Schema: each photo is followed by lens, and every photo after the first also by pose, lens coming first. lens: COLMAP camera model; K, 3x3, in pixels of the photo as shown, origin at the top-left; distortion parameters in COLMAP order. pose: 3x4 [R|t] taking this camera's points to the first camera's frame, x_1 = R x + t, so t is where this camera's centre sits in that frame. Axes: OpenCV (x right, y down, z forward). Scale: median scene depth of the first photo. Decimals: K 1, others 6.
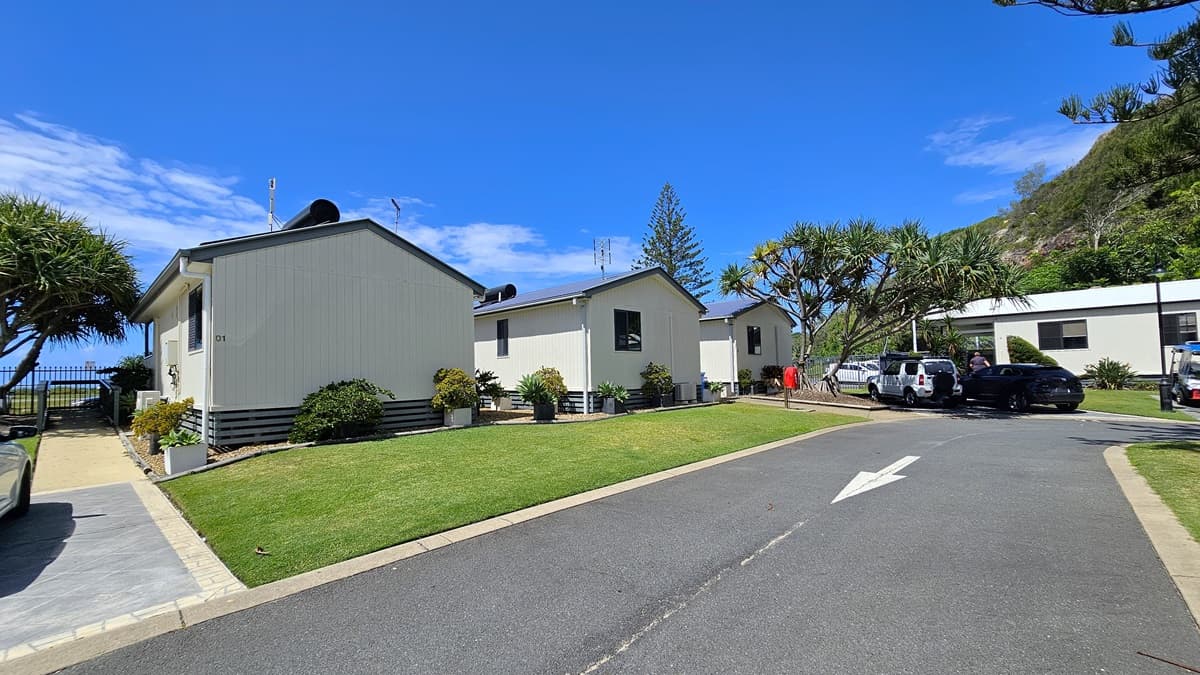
lens RADIAL K [[495.5, 0, 599.8], [0, 495.5, 354.9], [0, 0, 1]] dist [-0.001553, 0.000873]
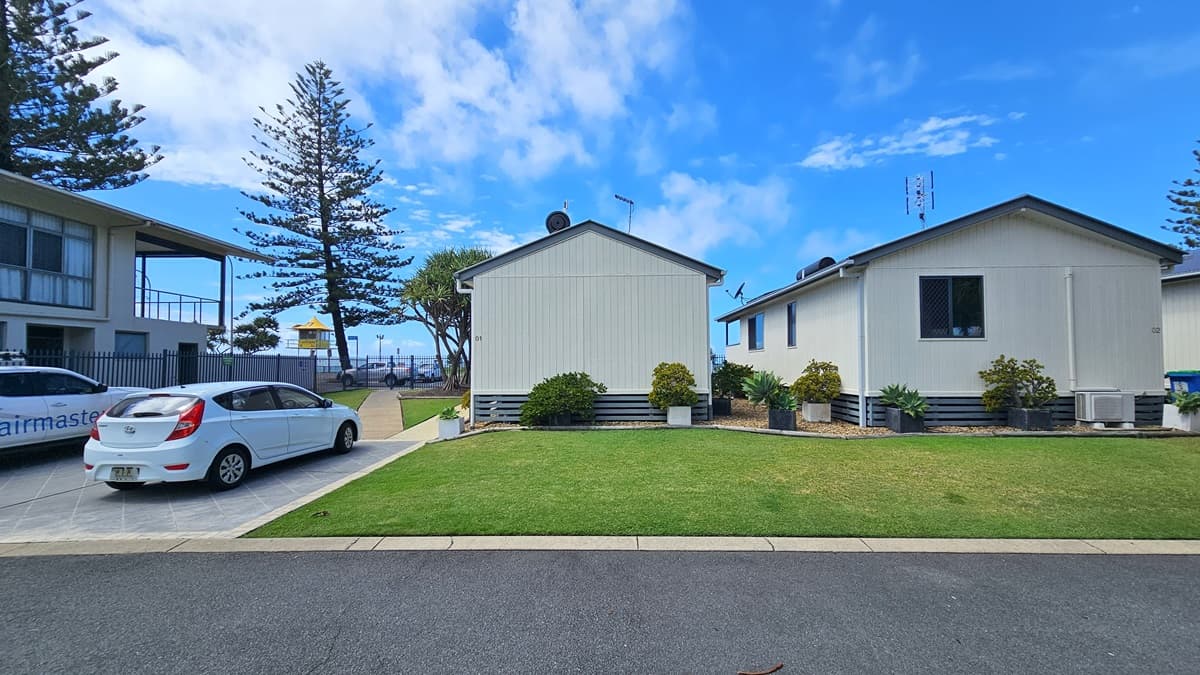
lens RADIAL K [[495.5, 0, 599.8], [0, 495.5, 354.9], [0, 0, 1]] dist [-0.001553, 0.000873]
pose [[0.666726, 0.005419, -0.745284, 0.254488], [0.017574, 0.999581, 0.022990, -0.009012], [0.745096, -0.028426, 0.666351, 0.234317]]
